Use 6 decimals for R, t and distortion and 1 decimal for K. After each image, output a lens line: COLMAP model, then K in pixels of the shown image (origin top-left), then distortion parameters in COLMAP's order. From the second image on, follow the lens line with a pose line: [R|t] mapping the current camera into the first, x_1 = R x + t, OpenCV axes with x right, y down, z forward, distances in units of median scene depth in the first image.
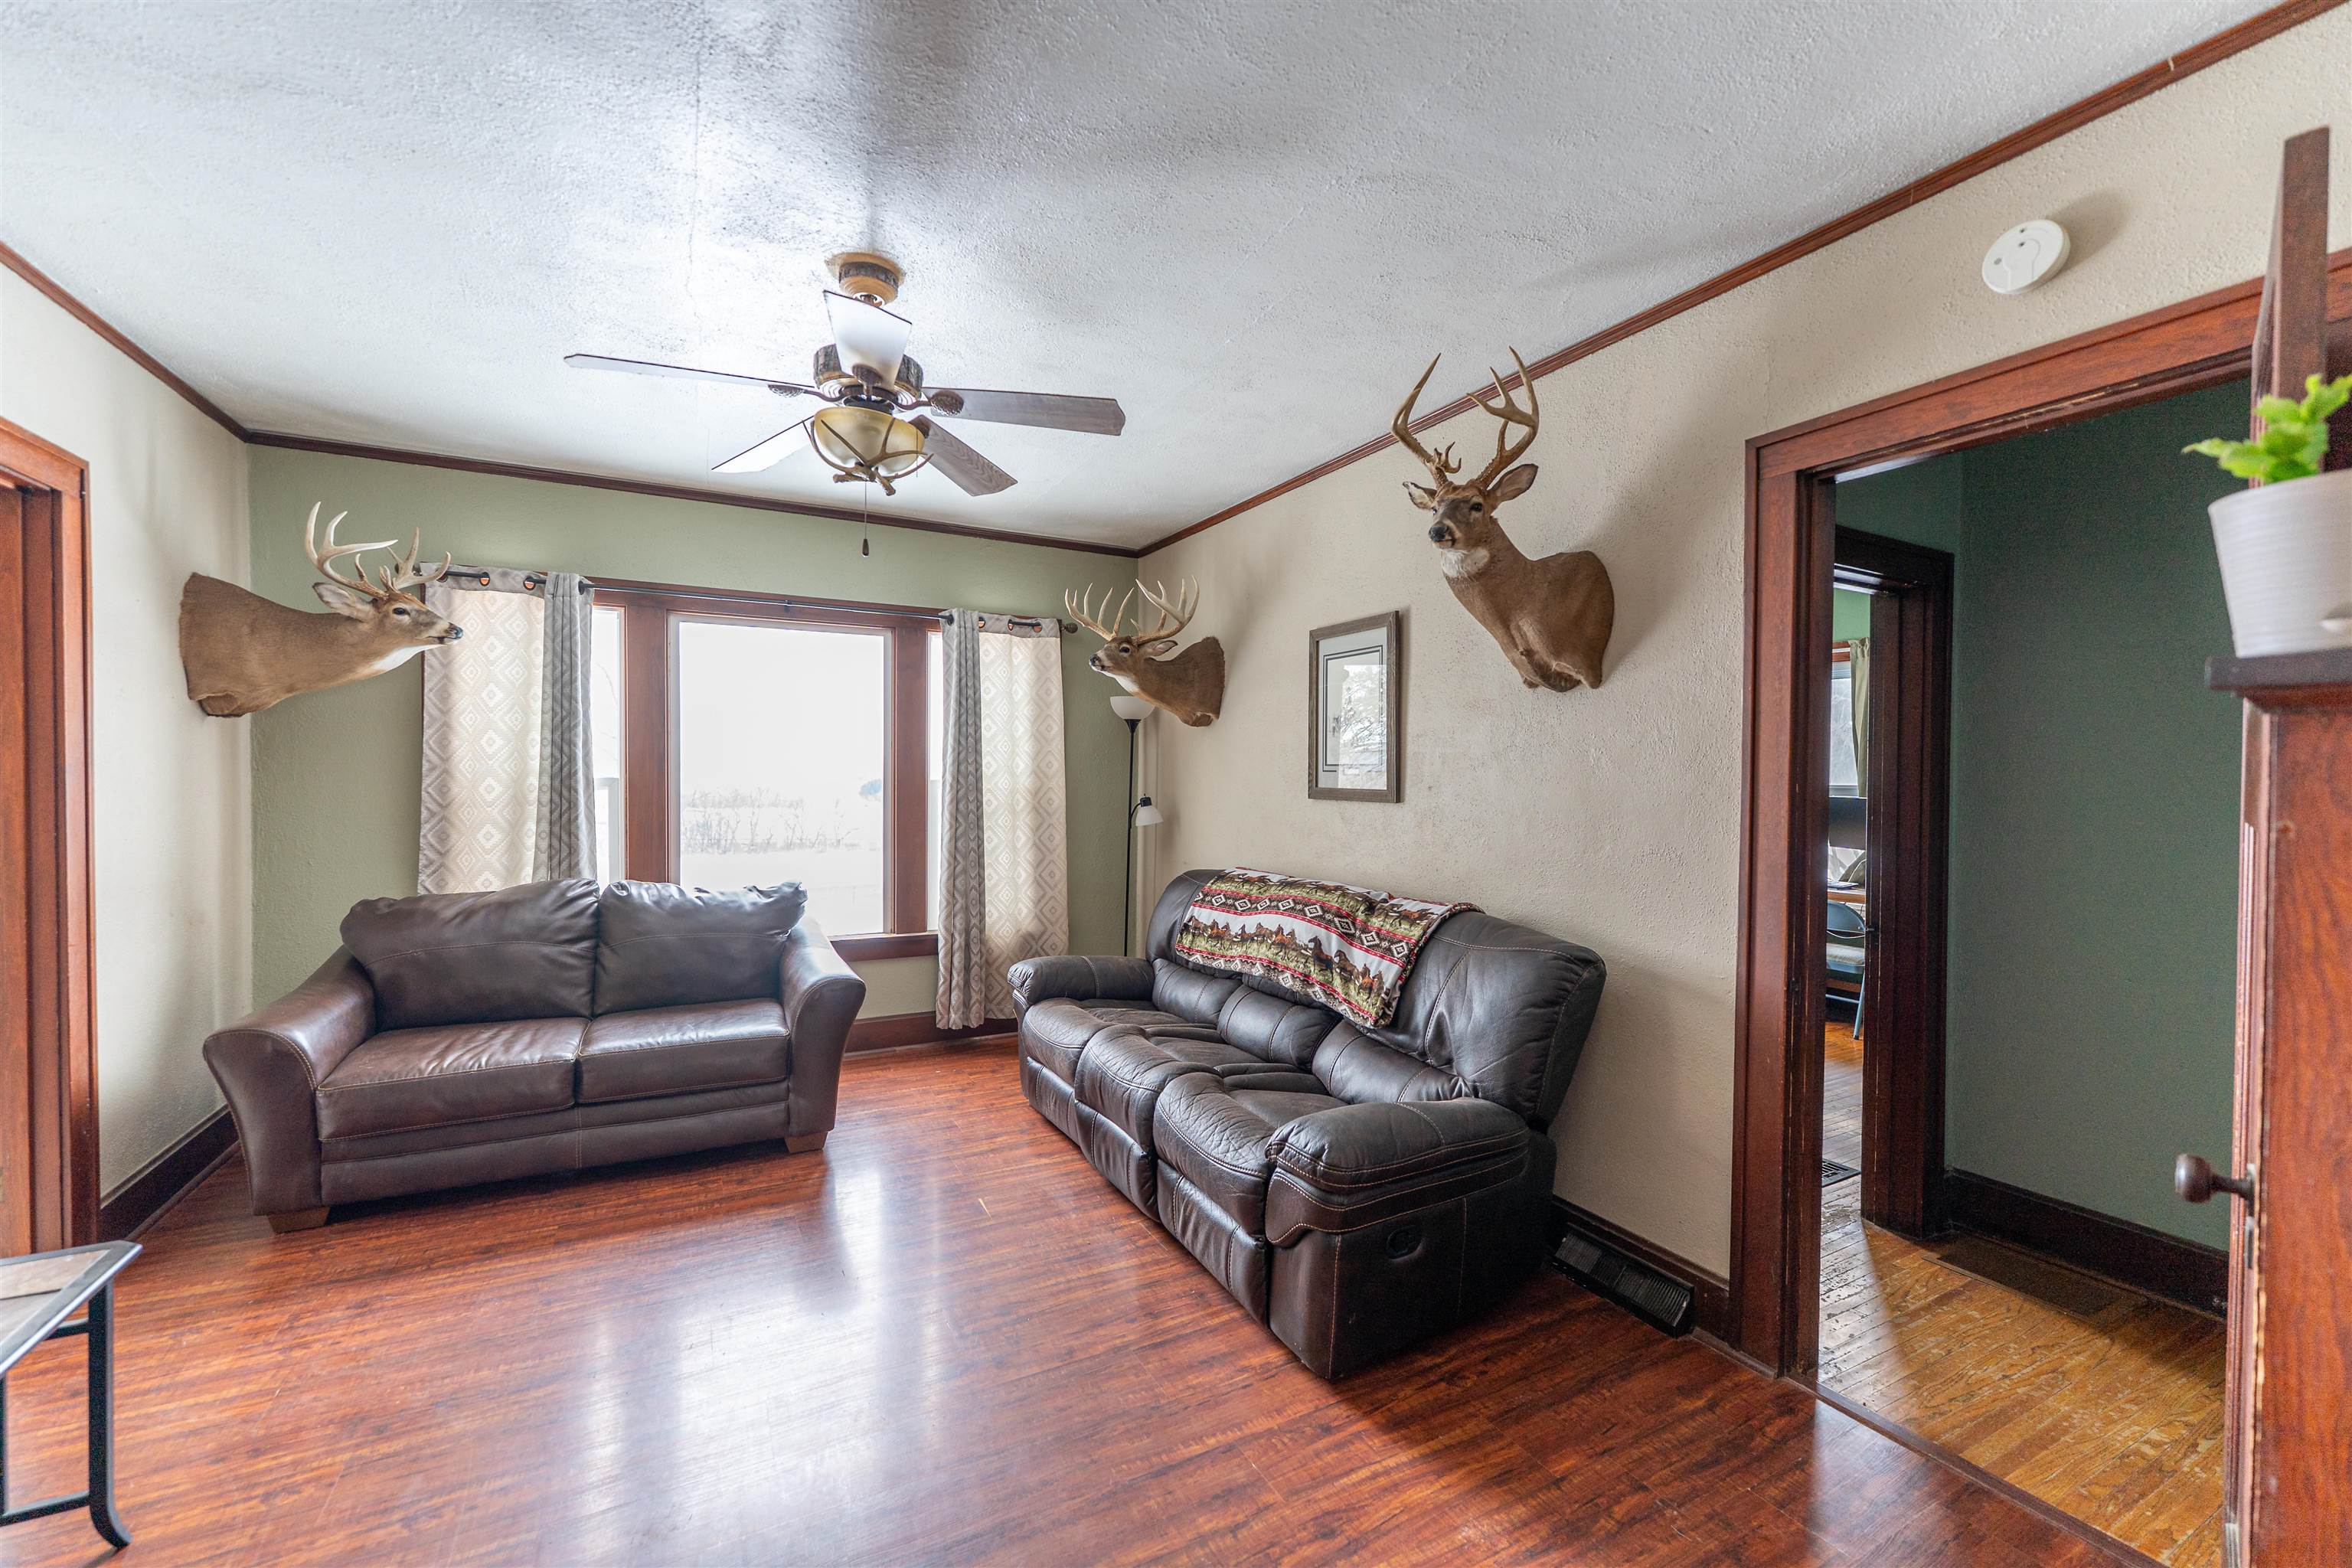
lens RADIAL K [[953.3, 0, 1171.7], [0, 953.3, 789.1], [0, 0, 1]] dist [-0.000957, -0.000605]
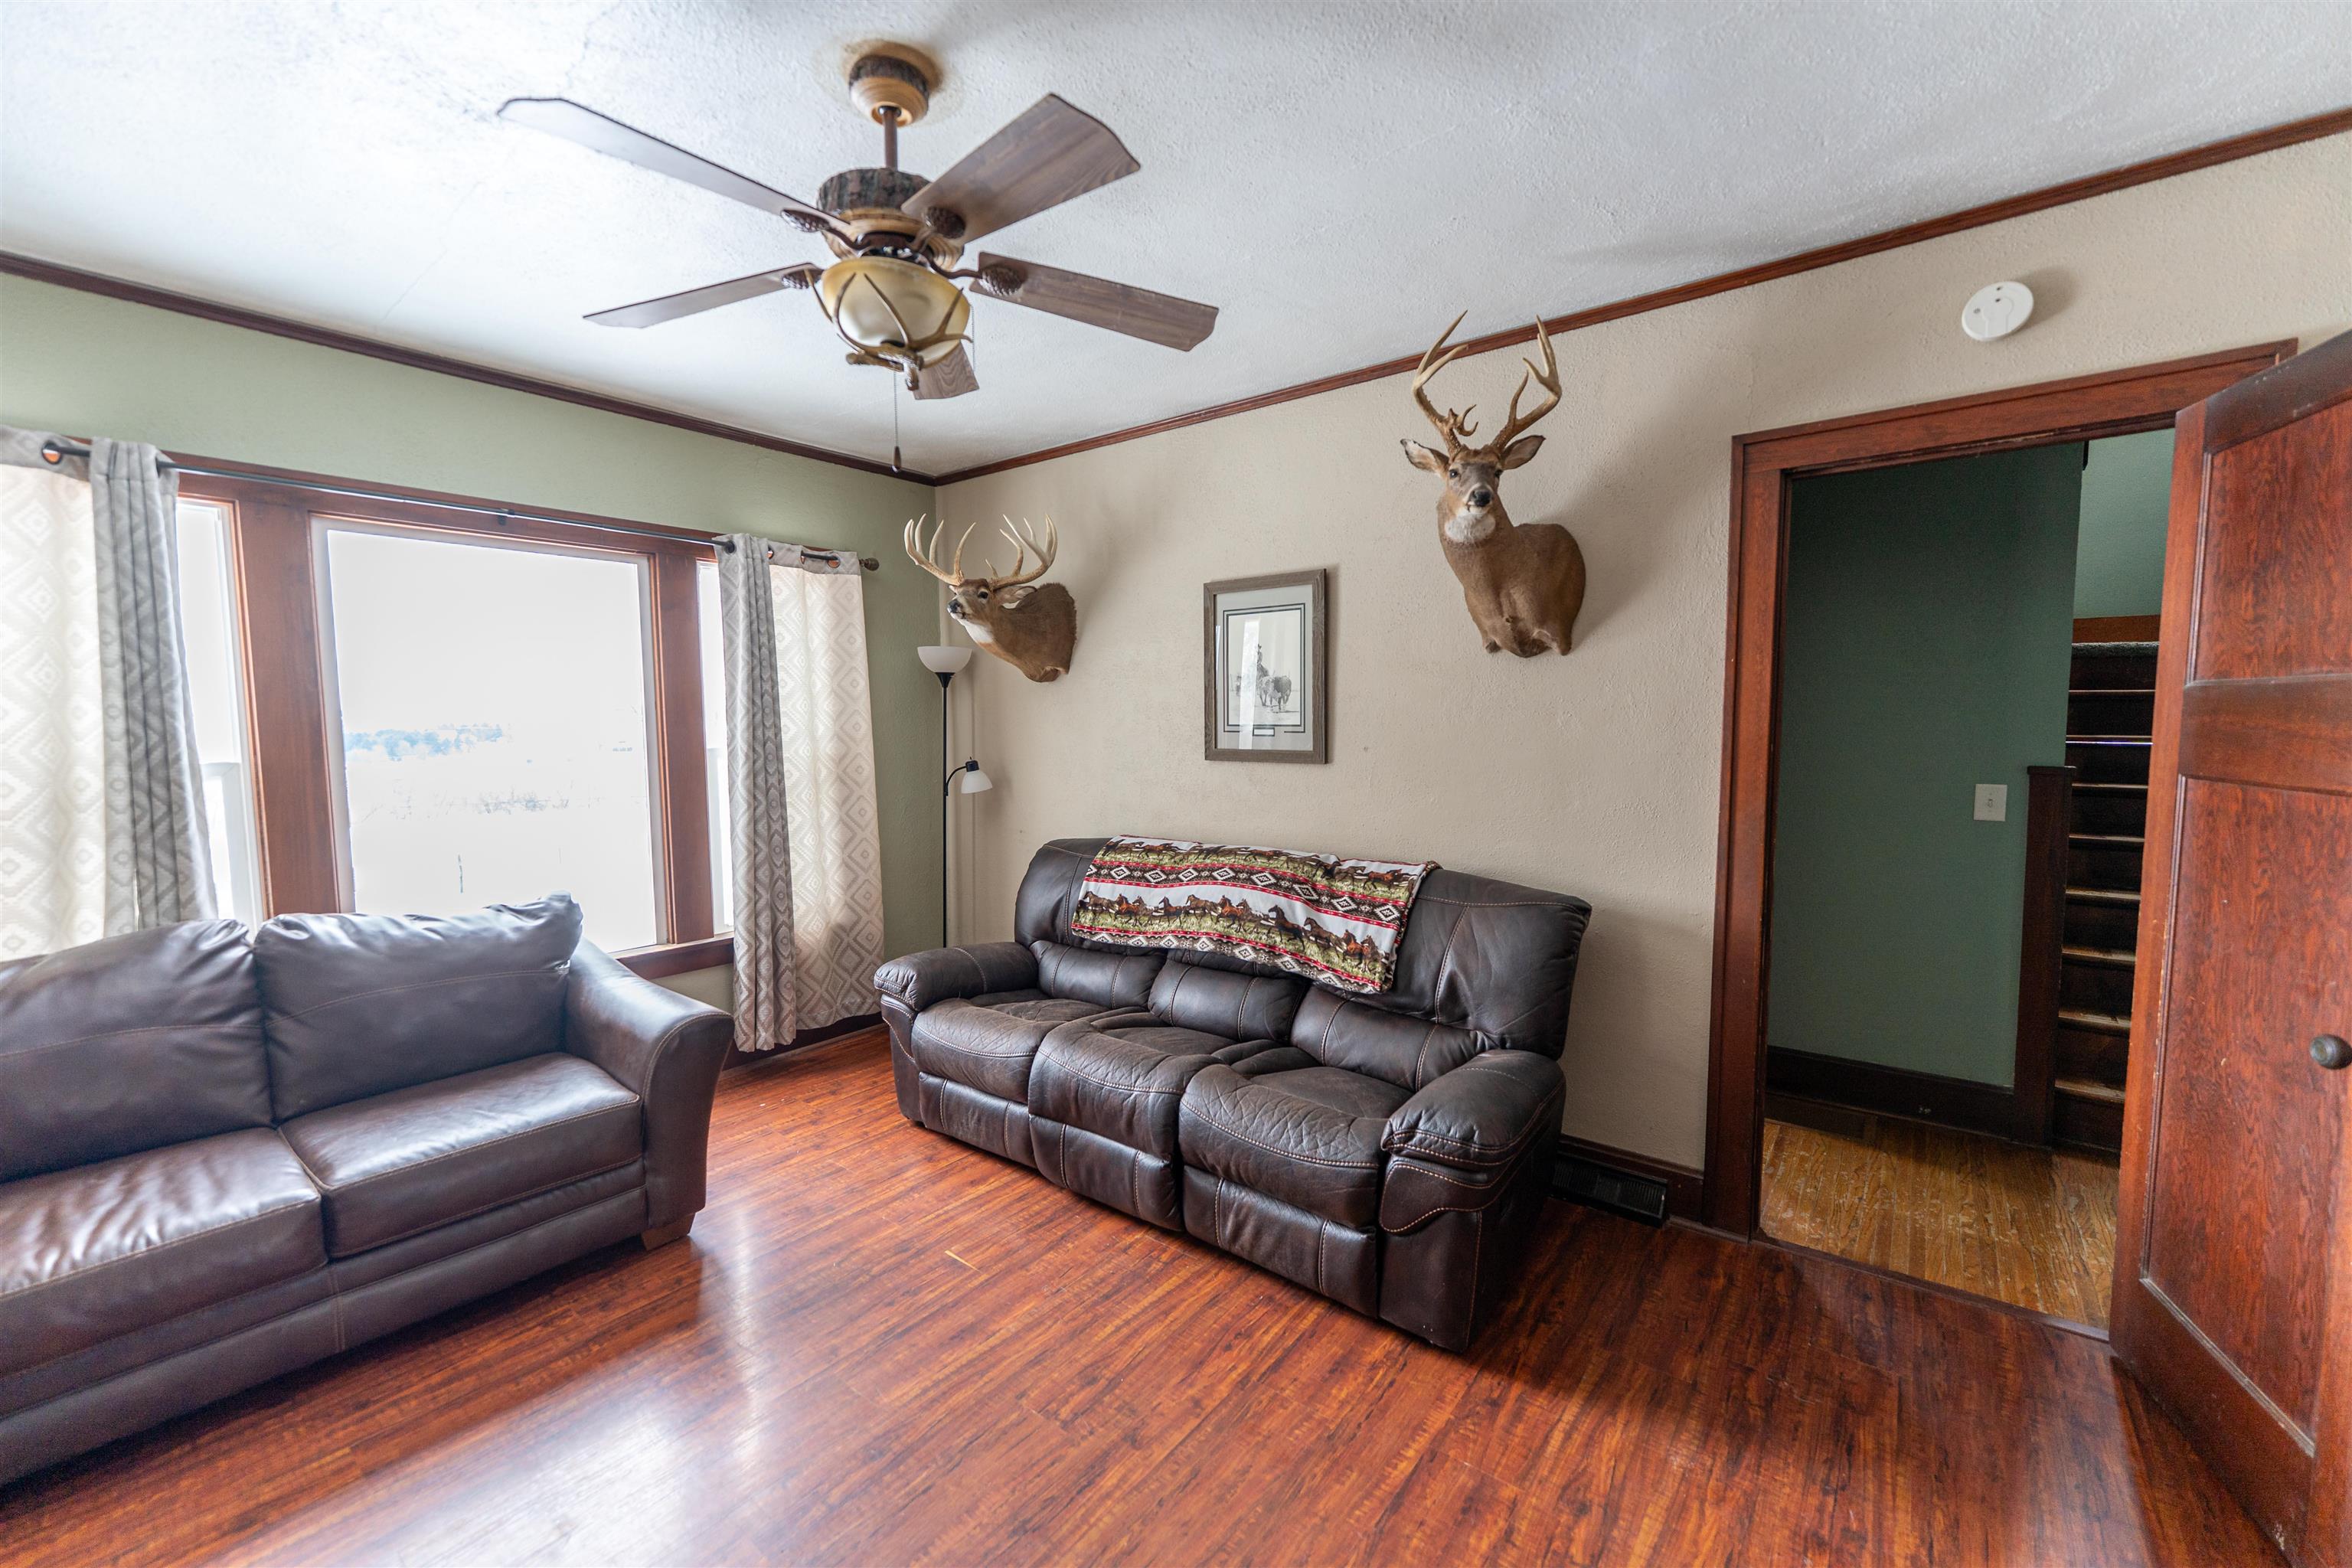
lens RADIAL K [[953.3, 0, 1171.7], [0, 953.3, 789.1], [0, 0, 1]] dist [-0.000957, -0.000605]
pose [[0.912479, -0.046520, 0.406469, -0.307142], [0.021772, 0.997628, 0.065301, -0.026876], [-0.408543, -0.050736, 0.911328, 0.150914]]
